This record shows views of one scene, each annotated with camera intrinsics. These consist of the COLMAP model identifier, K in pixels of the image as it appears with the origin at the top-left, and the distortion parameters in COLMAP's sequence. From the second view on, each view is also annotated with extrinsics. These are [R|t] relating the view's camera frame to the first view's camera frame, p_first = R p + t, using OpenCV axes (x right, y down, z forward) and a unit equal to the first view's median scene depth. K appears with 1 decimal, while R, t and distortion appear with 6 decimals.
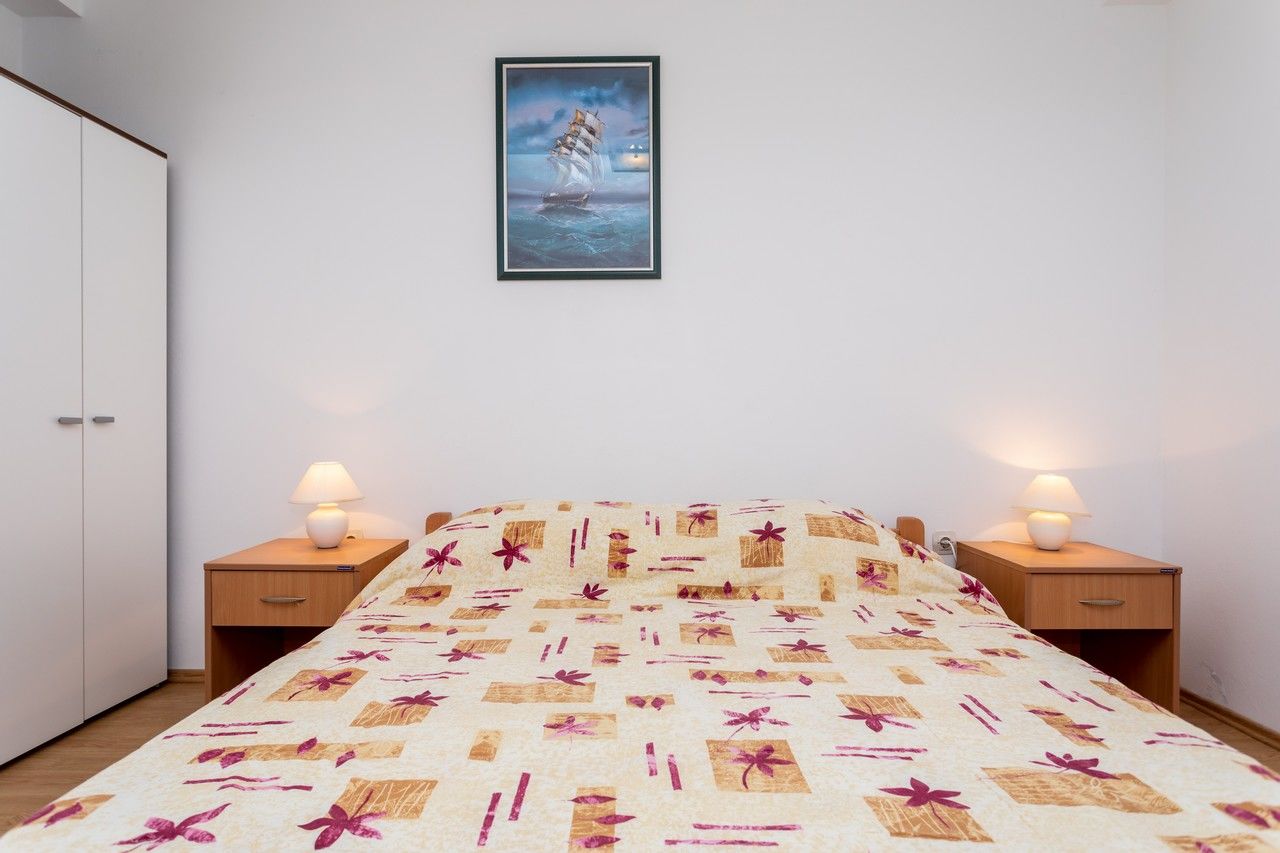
lens RADIAL K [[687.3, 0, 667.6], [0, 687.3, 431.9], [0, 0, 1]] dist [0.000924, 0.000818]
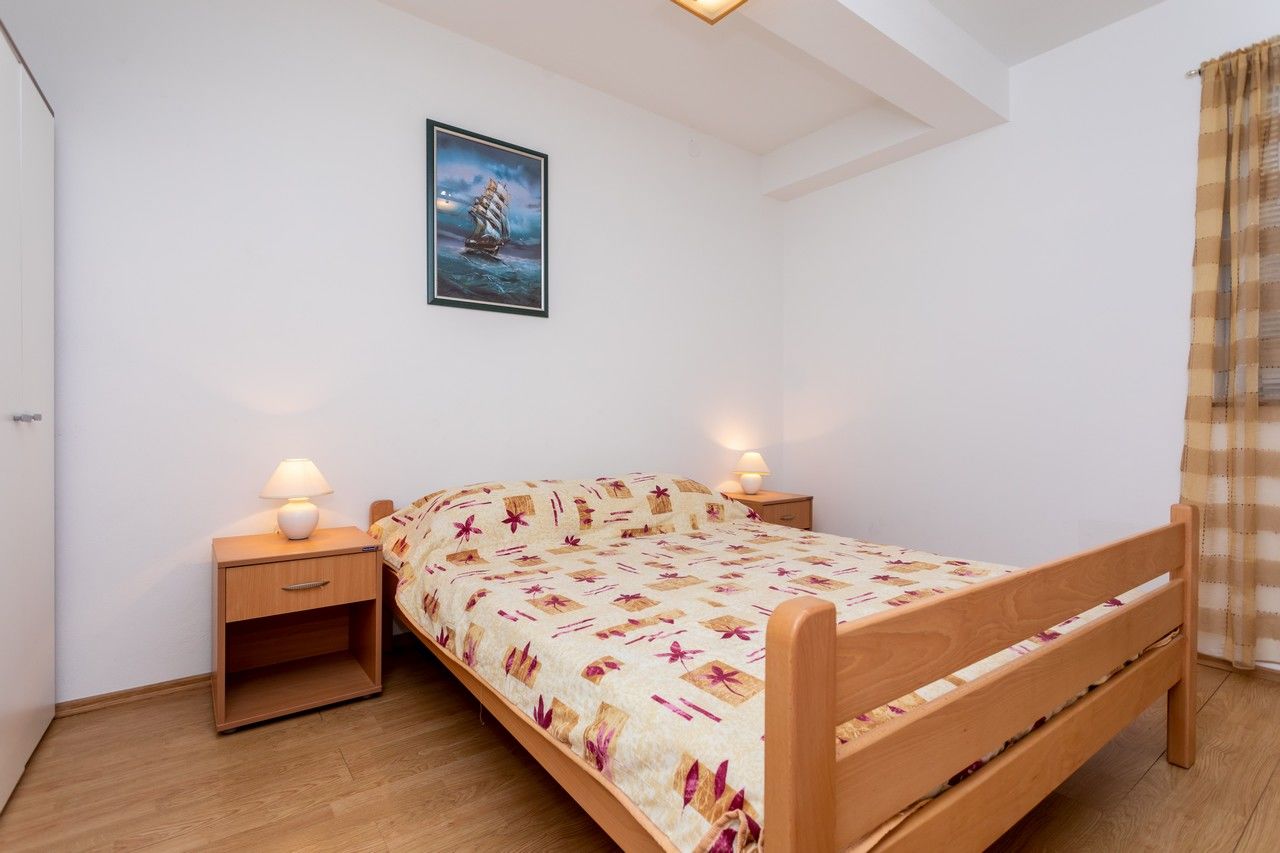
lens RADIAL K [[602.4, 0, 630.2], [0, 602.4, 434.3], [0, 0, 1]] dist [0.000218, 0.001317]
pose [[0.792908, -0.008241, 0.609285, -0.735099], [0.004227, 0.999959, 0.008024, 0.000733], [-0.609326, -0.003787, 0.792910, -0.063429]]
